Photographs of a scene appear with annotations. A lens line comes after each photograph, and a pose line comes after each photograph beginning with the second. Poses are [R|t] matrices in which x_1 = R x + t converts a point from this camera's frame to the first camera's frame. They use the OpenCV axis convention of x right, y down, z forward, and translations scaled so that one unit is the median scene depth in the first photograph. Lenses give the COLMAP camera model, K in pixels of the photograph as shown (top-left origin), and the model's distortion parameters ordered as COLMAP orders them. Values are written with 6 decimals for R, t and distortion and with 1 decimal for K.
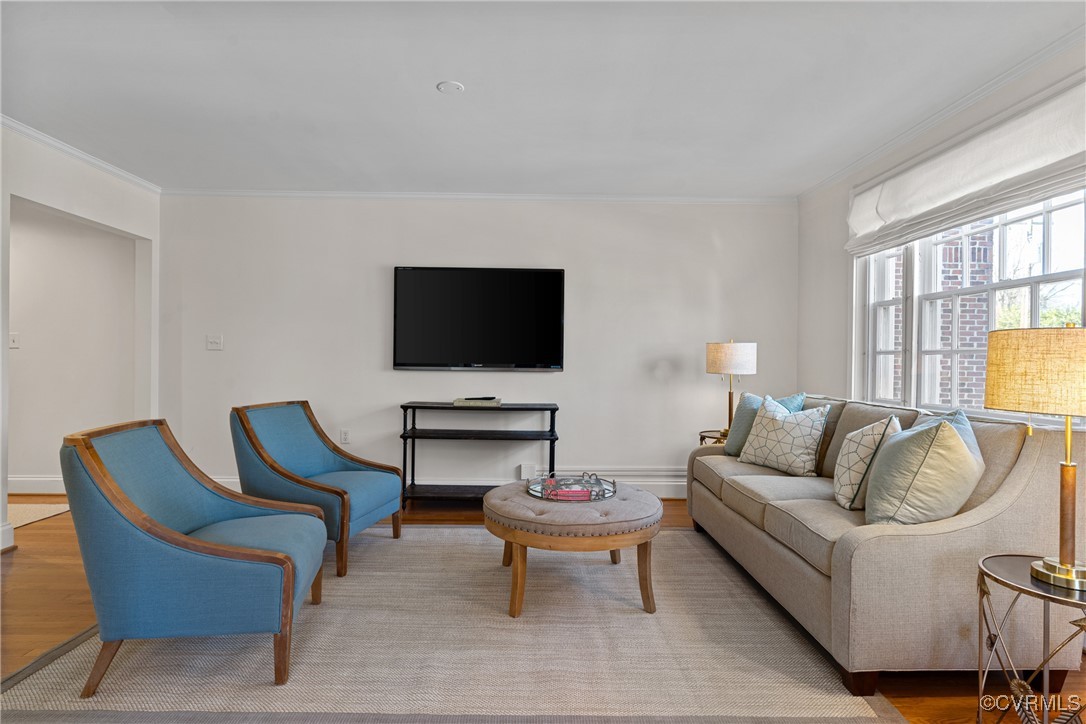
lens RADIAL K [[562.4, 0, 539.5], [0, 562.4, 365.2], [0, 0, 1]] dist [0.002447, 0.000427]
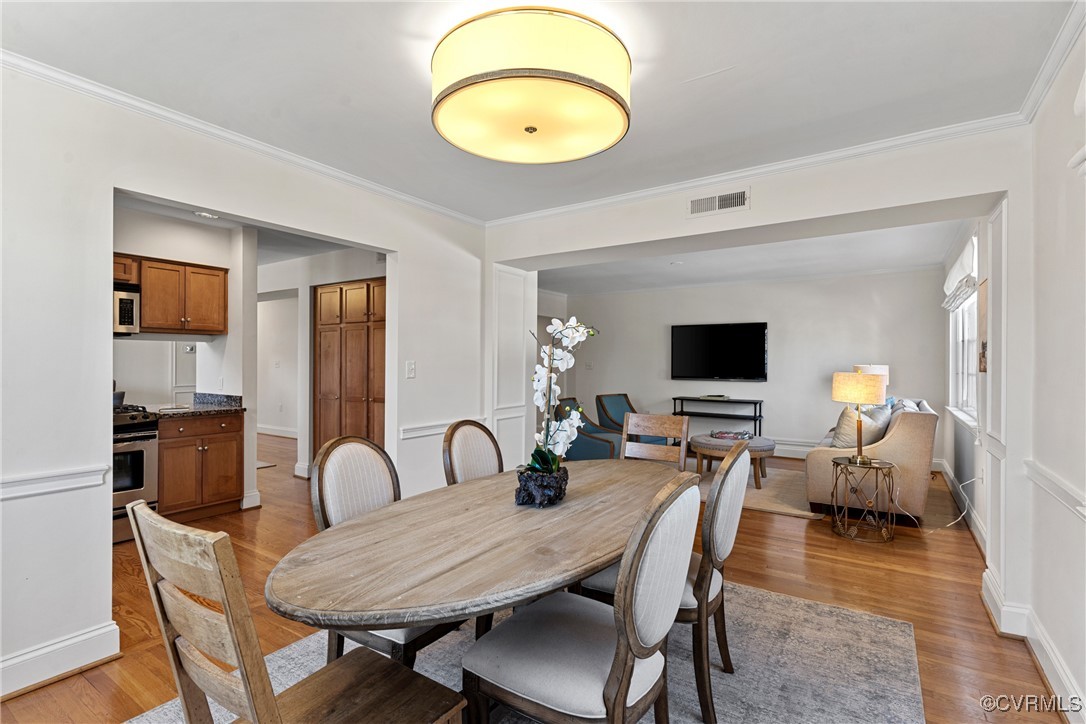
lens RADIAL K [[521.7, 0, 536.1], [0, 521.7, 365.7], [0, 0, 1]] dist [0.004186, 0.000843]
pose [[0.815993, -0.002463, -0.578057, 0.706409], [-0.001280, 0.999981, -0.006068, -0.049335], [0.578061, 0.005691, 0.815974, -1.283488]]
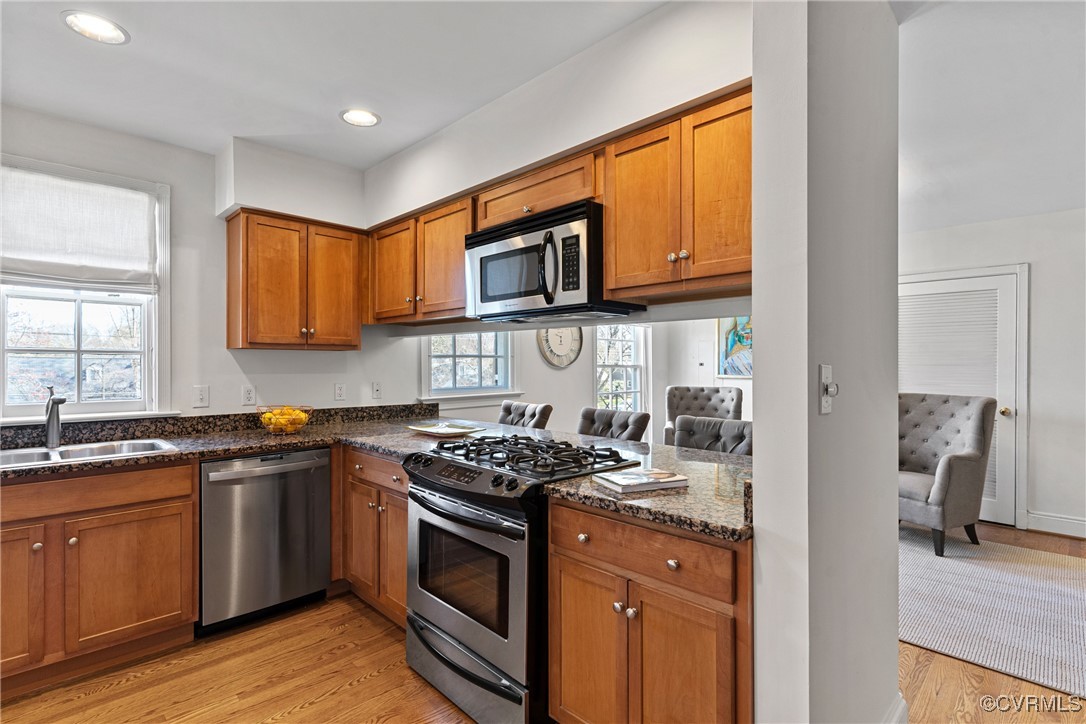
lens RADIAL K [[521.7, 0, 536.1], [0, 521.7, 365.7], [0, 0, 1]] dist [0.004186, 0.000843]
pose [[-0.724503, -0.008390, -0.689221, -0.695178], [-0.013897, 0.999900, 0.002436, -0.069216], [0.689132, 0.011343, -0.724547, -0.141284]]
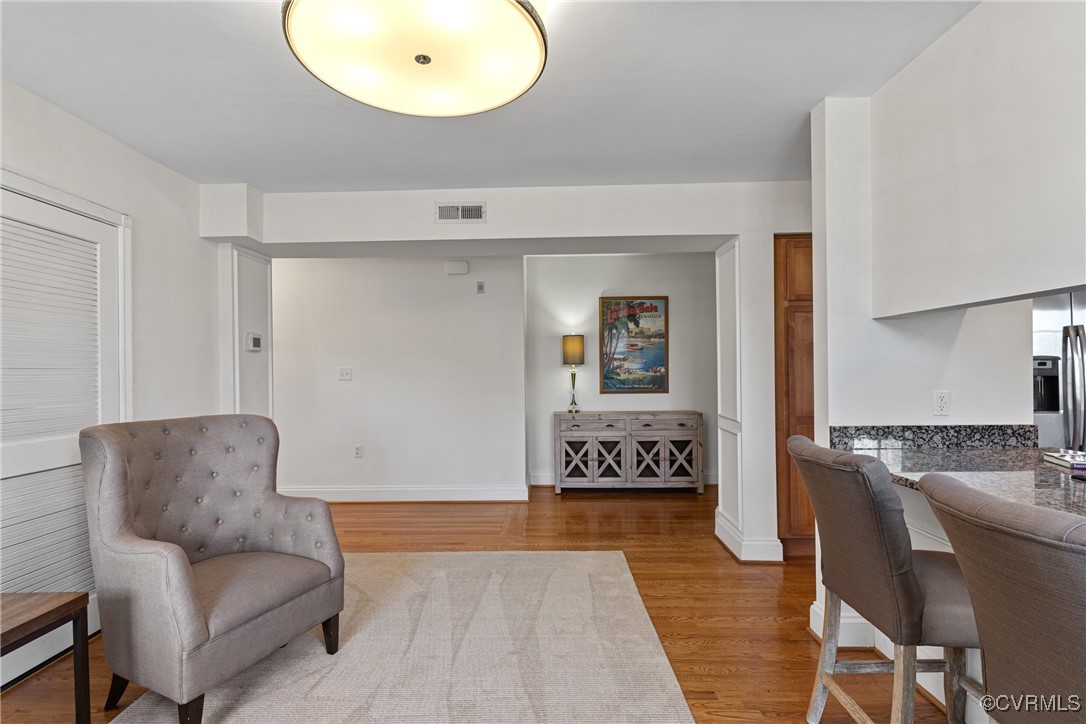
lens RADIAL K [[521.7, 0, 536.1], [0, 521.7, 365.7], [0, 0, 1]] dist [0.004186, 0.000843]
pose [[0.998954, -0.019853, -0.041198, -2.029391], [0.019346, 0.999732, -0.012680, -0.065196], [0.041439, 0.011869, 0.999071, -1.357656]]
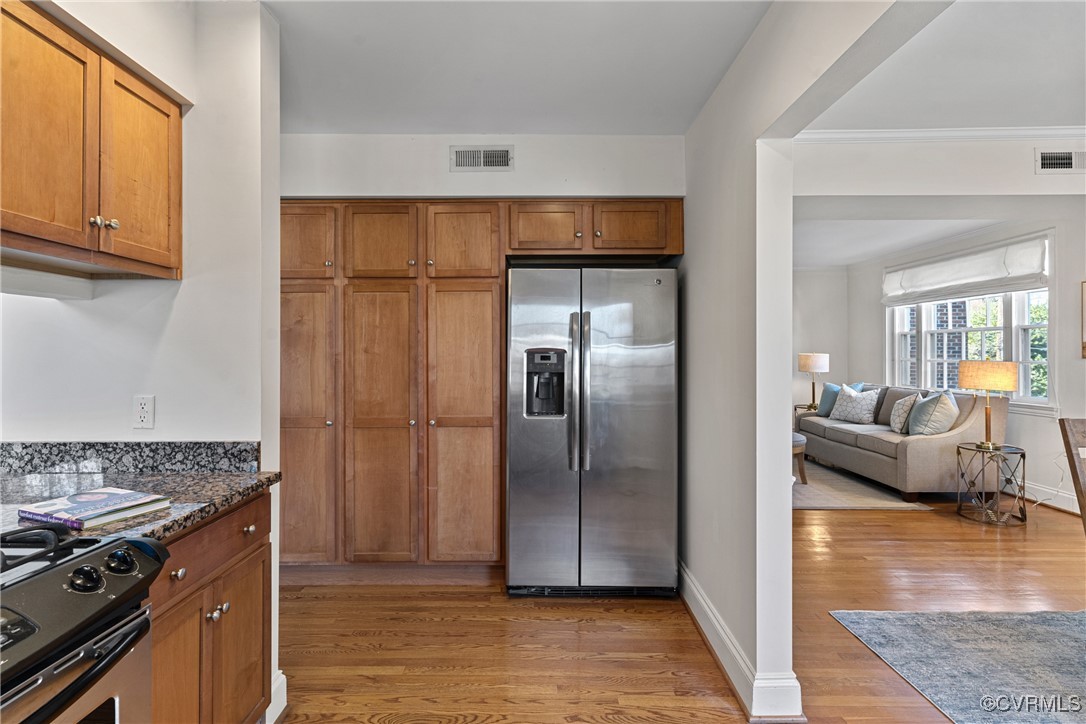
lens RADIAL K [[523.8, 0, 534.3], [0, 523.8, 355.1], [0, 0, 1]] dist [0.001857, 0.000151]
pose [[0.999719, -0.011540, -0.020683, -0.827310], [0.011413, 0.999915, -0.006240, -0.061249], [0.020754, 0.006002, 0.999767, -1.083189]]
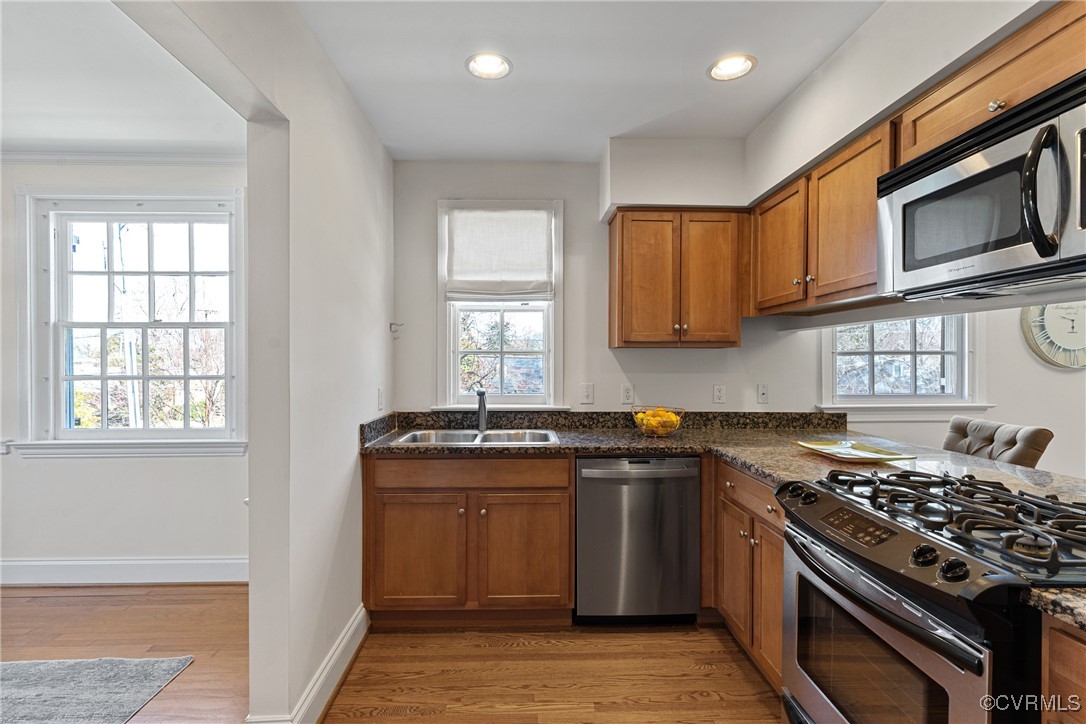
lens RADIAL K [[521.7, 0, 536.1], [0, 521.7, 365.7], [0, 0, 1]] dist [0.004186, 0.000843]
pose [[-0.999855, -0.011208, -0.012858, -0.823319], [-0.011396, 0.999827, 0.014669, -0.069917], [0.012691, 0.014813, -0.999810, -0.268118]]
